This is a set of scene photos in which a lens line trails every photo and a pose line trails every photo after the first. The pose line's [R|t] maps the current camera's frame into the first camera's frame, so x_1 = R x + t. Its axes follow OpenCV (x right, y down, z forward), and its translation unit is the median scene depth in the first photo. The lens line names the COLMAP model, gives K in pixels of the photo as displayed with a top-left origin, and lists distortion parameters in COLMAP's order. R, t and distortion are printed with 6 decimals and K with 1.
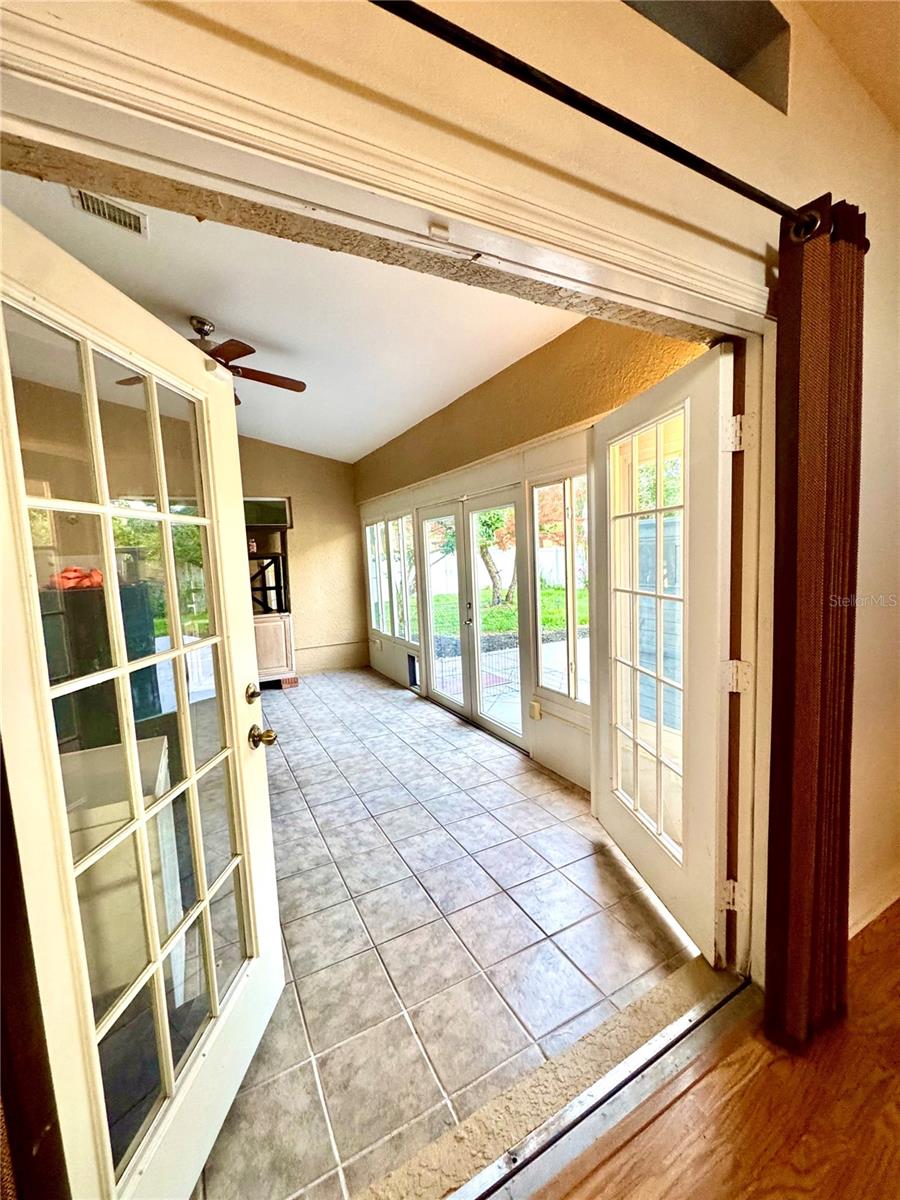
lens RADIAL K [[479.0, 0, 451.1], [0, 479.0, 599.0], [0, 0, 1]] dist [-0.004705, 0.000313]
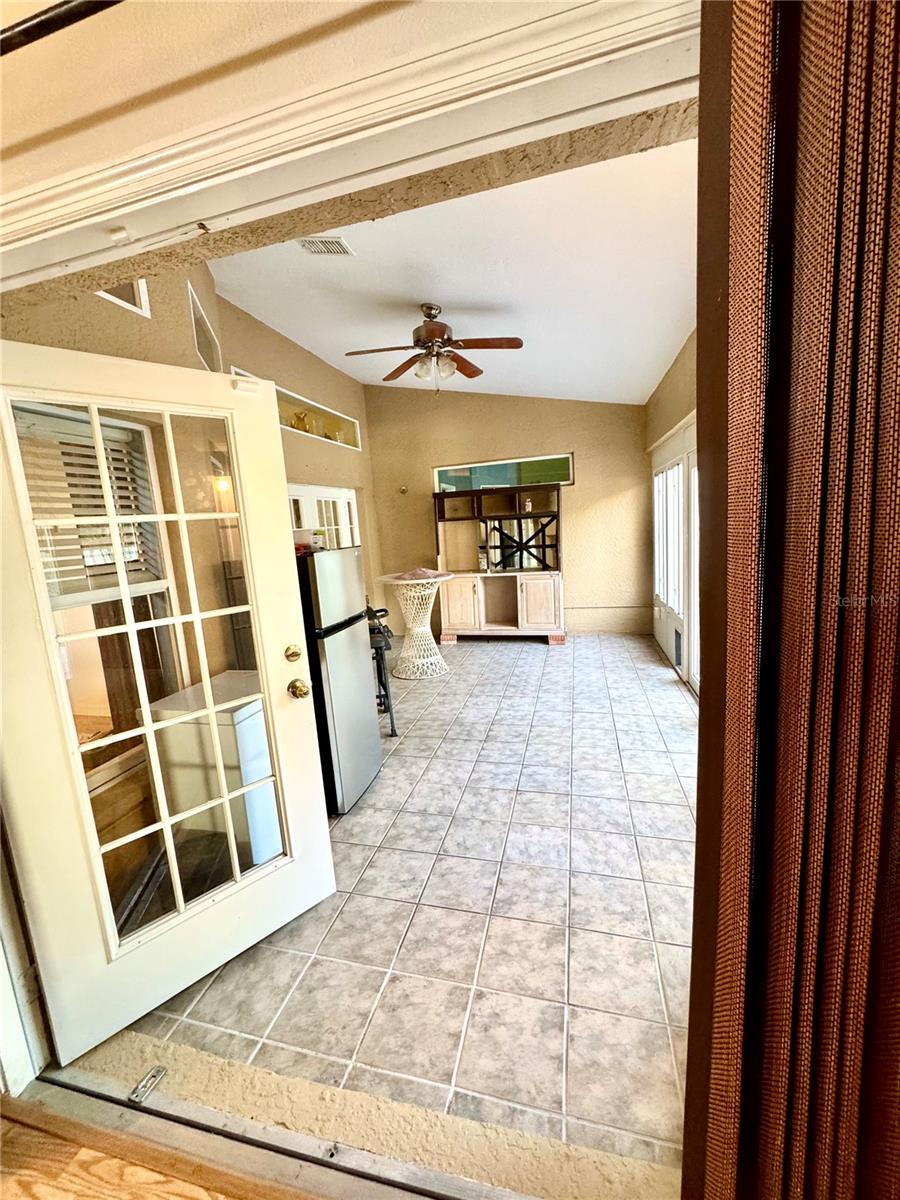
lens RADIAL K [[479.0, 0, 448.2], [0, 479.0, 600.8], [0, 0, 1]] dist [-0.004705, 0.000313]
pose [[0.732560, 0.099205, -0.673435, 0.328571], [-0.025312, 0.992609, 0.118688, -0.044141], [0.680232, -0.069900, 0.729657, 0.191162]]
